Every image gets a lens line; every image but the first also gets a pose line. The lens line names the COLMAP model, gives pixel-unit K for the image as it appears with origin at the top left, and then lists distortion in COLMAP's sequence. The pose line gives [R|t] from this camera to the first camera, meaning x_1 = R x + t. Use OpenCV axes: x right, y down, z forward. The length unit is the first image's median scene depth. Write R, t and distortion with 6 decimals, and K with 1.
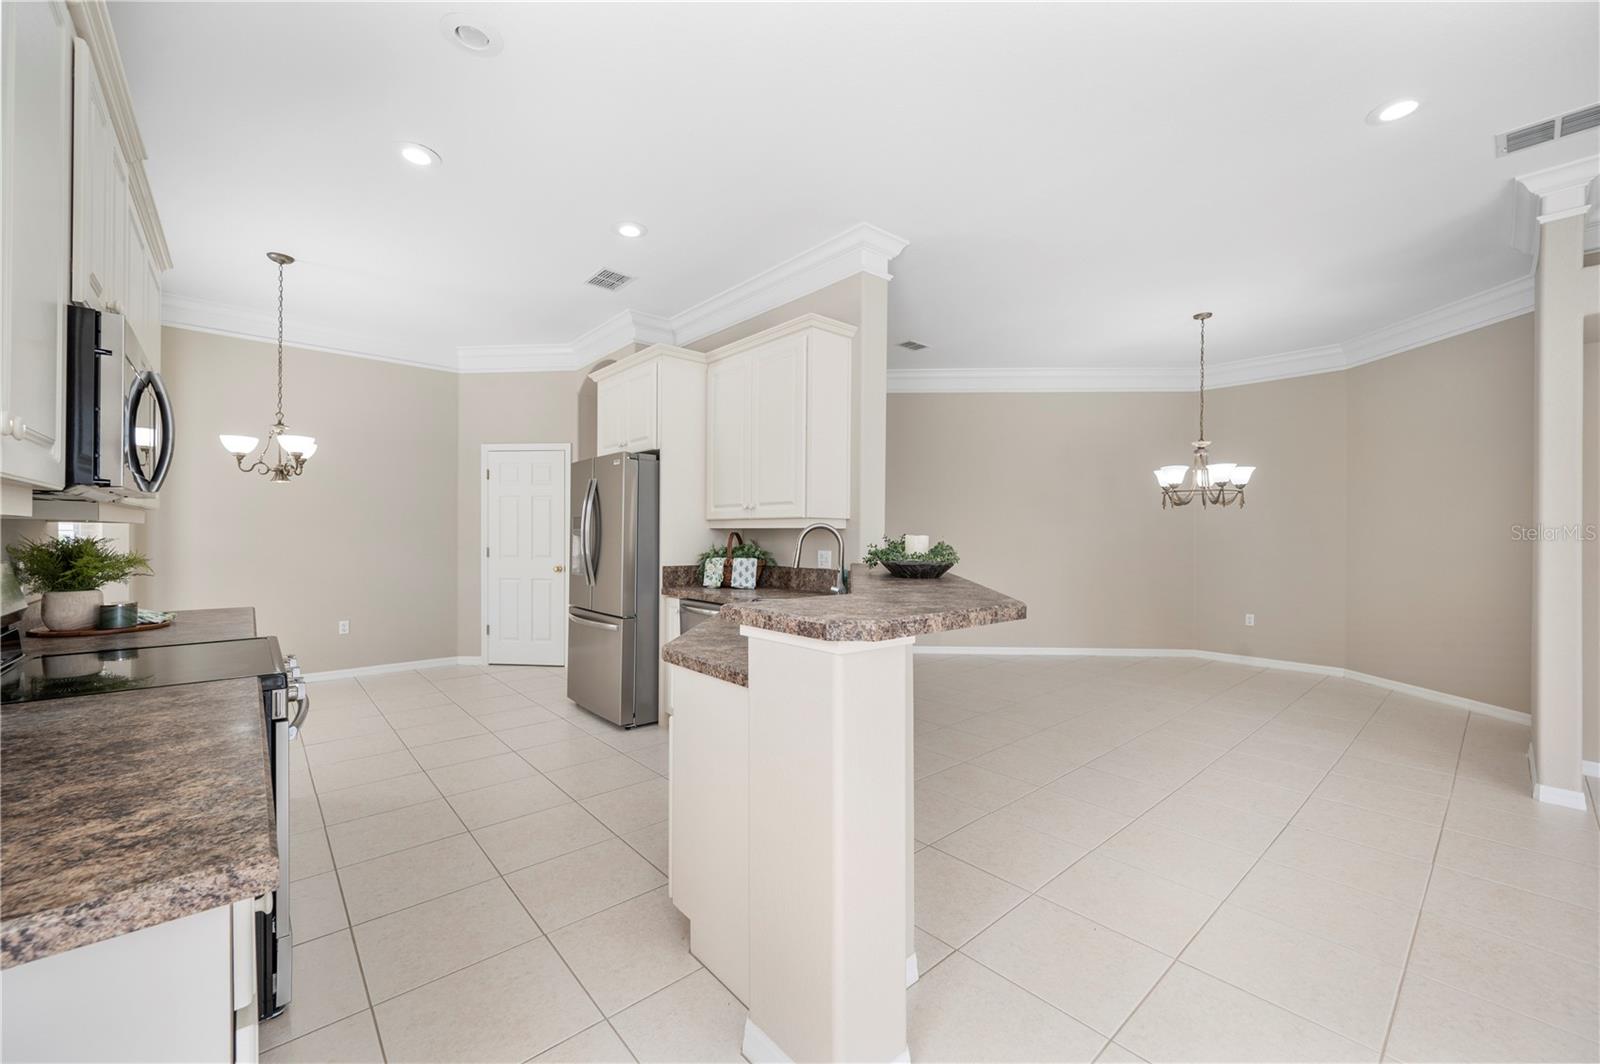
lens RADIAL K [[633.5, 0, 798.8], [0, 633.5, 532.8], [0, 0, 1]] dist [0.001965, -0.000766]
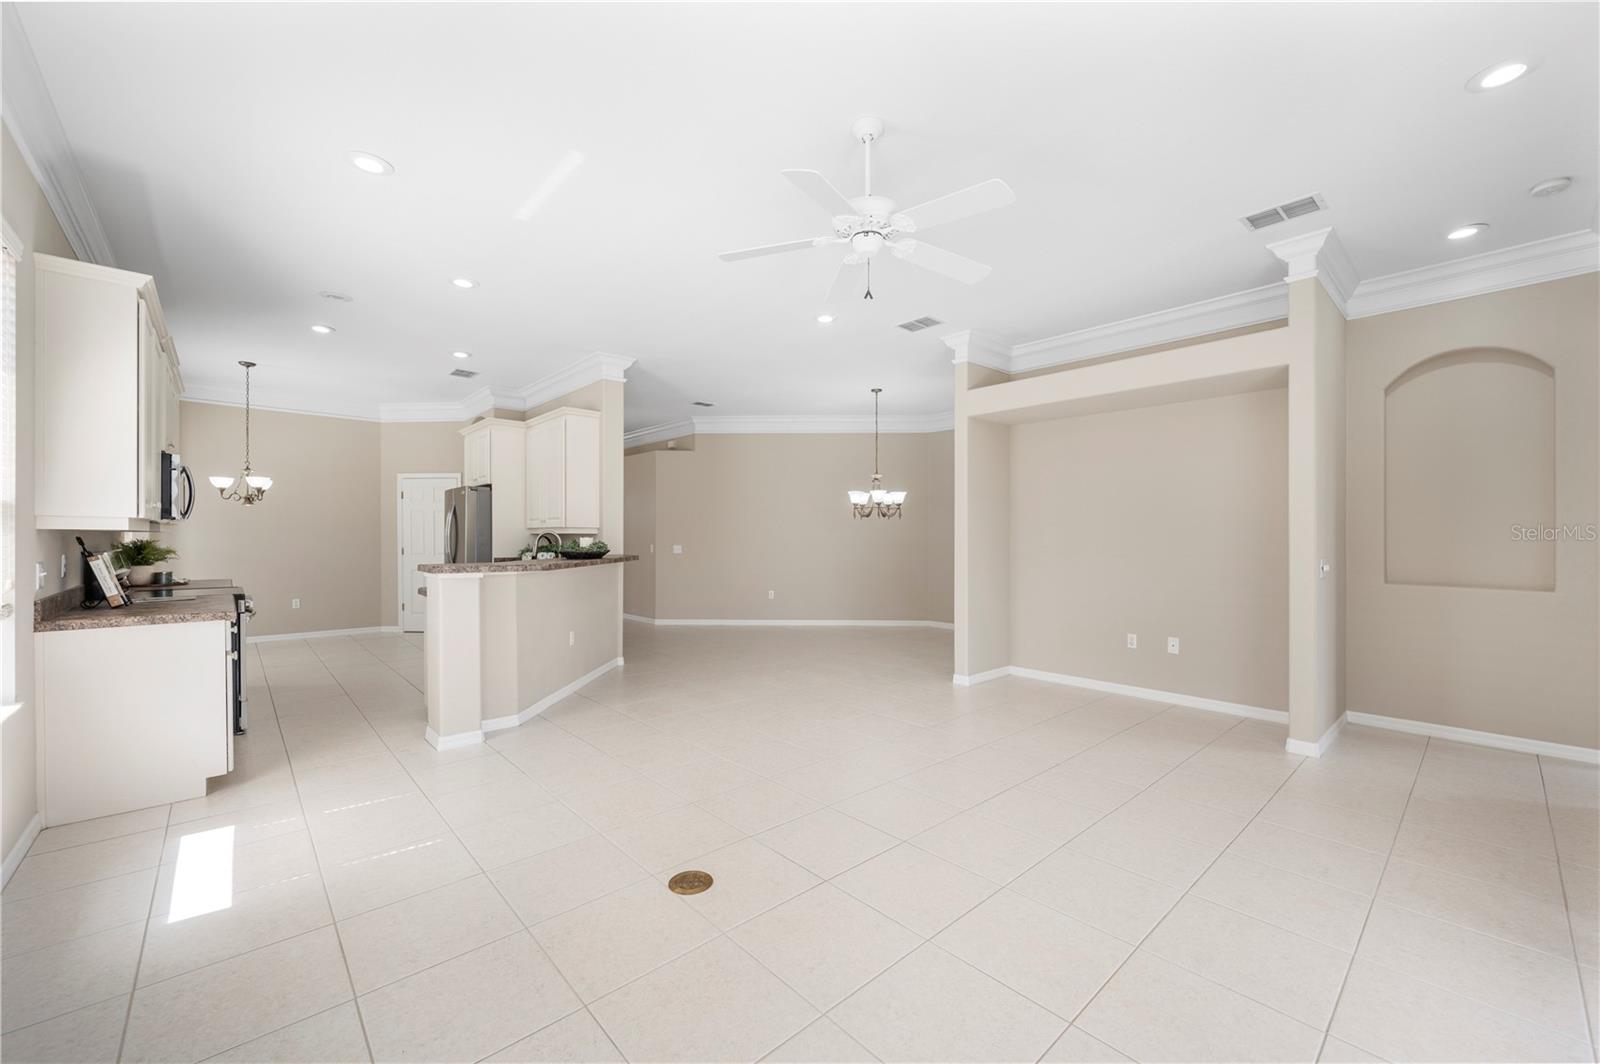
lens RADIAL K [[633.5, 0, 796.7], [0, 633.5, 538.1], [0, 0, 1]] dist [0.001965, -0.000766]
pose [[0.999844, -0.002744, 0.017459, 0.528615], [0.002707, 0.999994, 0.002128, 0.002454], [-0.017465, -0.002080, 0.999845, -0.612660]]
